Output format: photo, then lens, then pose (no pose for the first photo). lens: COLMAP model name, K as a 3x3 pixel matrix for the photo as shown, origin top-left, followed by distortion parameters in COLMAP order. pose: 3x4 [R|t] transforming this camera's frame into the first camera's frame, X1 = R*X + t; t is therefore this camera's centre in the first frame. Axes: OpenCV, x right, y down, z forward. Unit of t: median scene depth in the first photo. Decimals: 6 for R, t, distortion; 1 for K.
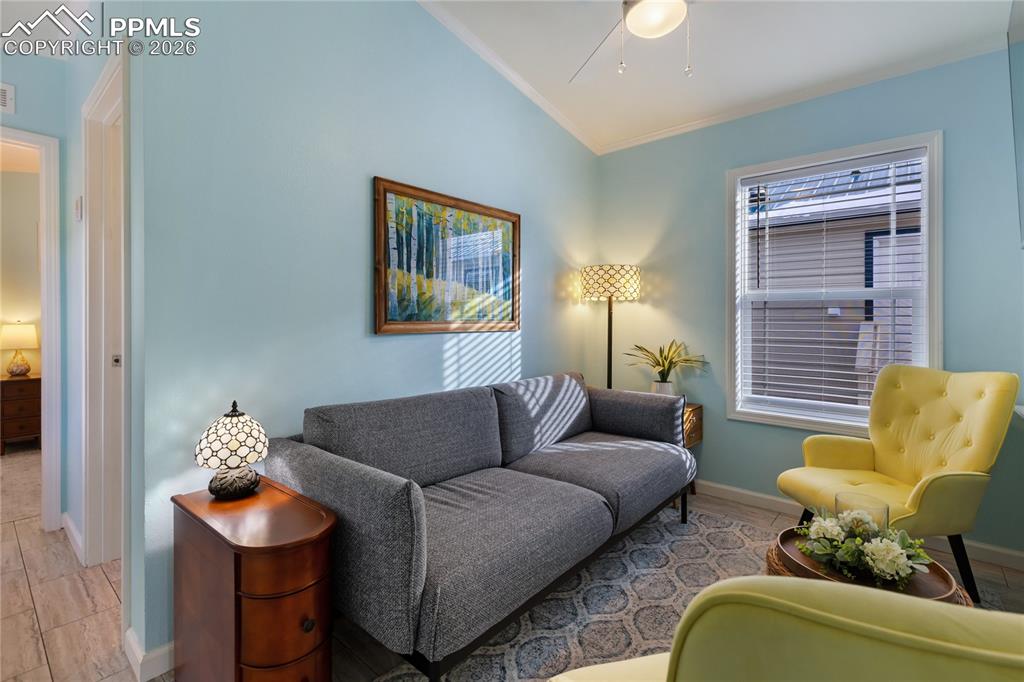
lens RADIAL K [[456.1, 0, 513.5], [0, 456.1, 321.1], [0, 0, 1]] dist [0.016695, -0.001007]
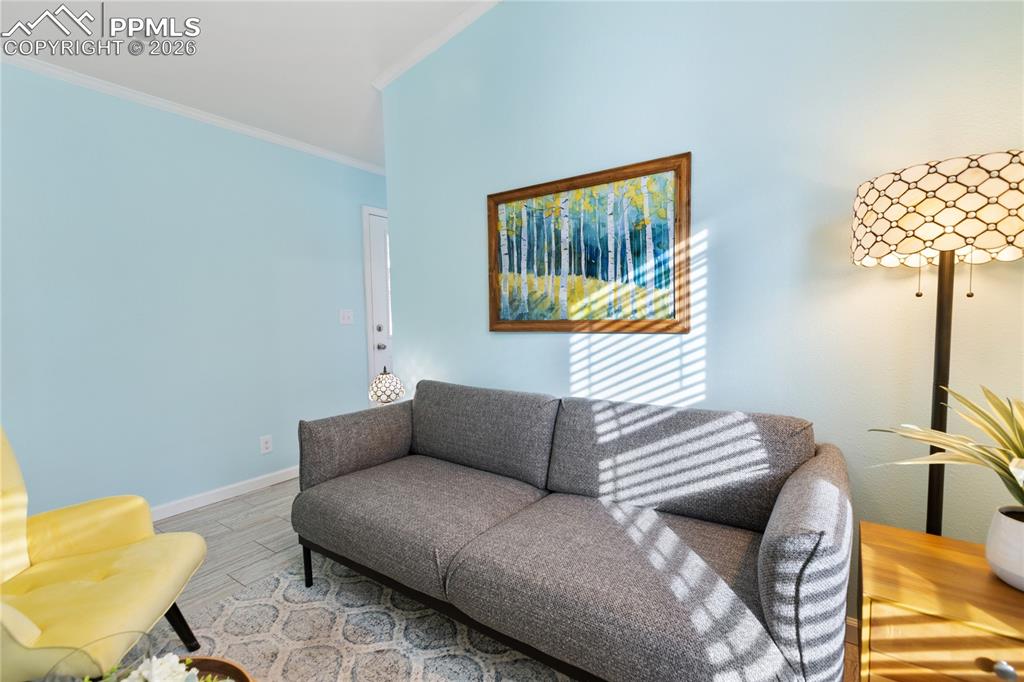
lens RADIAL K [[456.1, 0, 502.8], [0, 456.1, 338.3], [0, 0, 1]] dist [0.016695, -0.001007]
pose [[0.102828, 0.048928, -0.993495, 0.811884], [0.018920, 0.998513, 0.051134, -0.012823], [0.994519, -0.024055, 0.101750, 0.851735]]
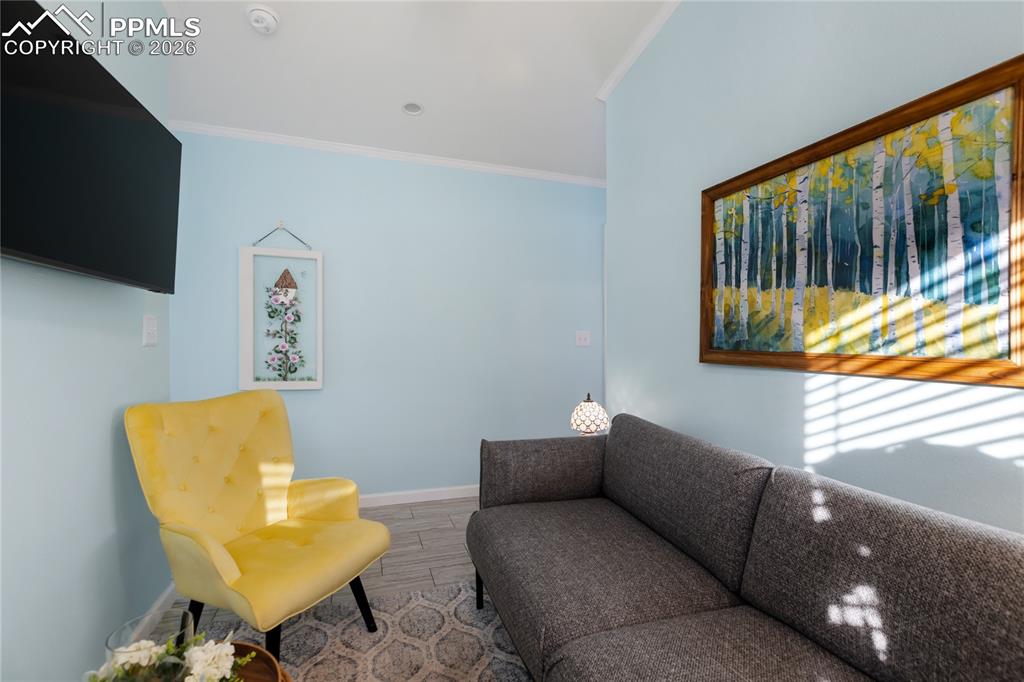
lens RADIAL K [[456.1, 0, 516.7], [0, 456.1, 340.0], [0, 0, 1]] dist [0.016695, -0.001007]
pose [[-0.495109, 0.005276, -0.868815, 0.640737], [-0.005076, 0.999947, 0.008965, -0.022064], [0.868816, 0.008848, -0.495056, 1.059271]]
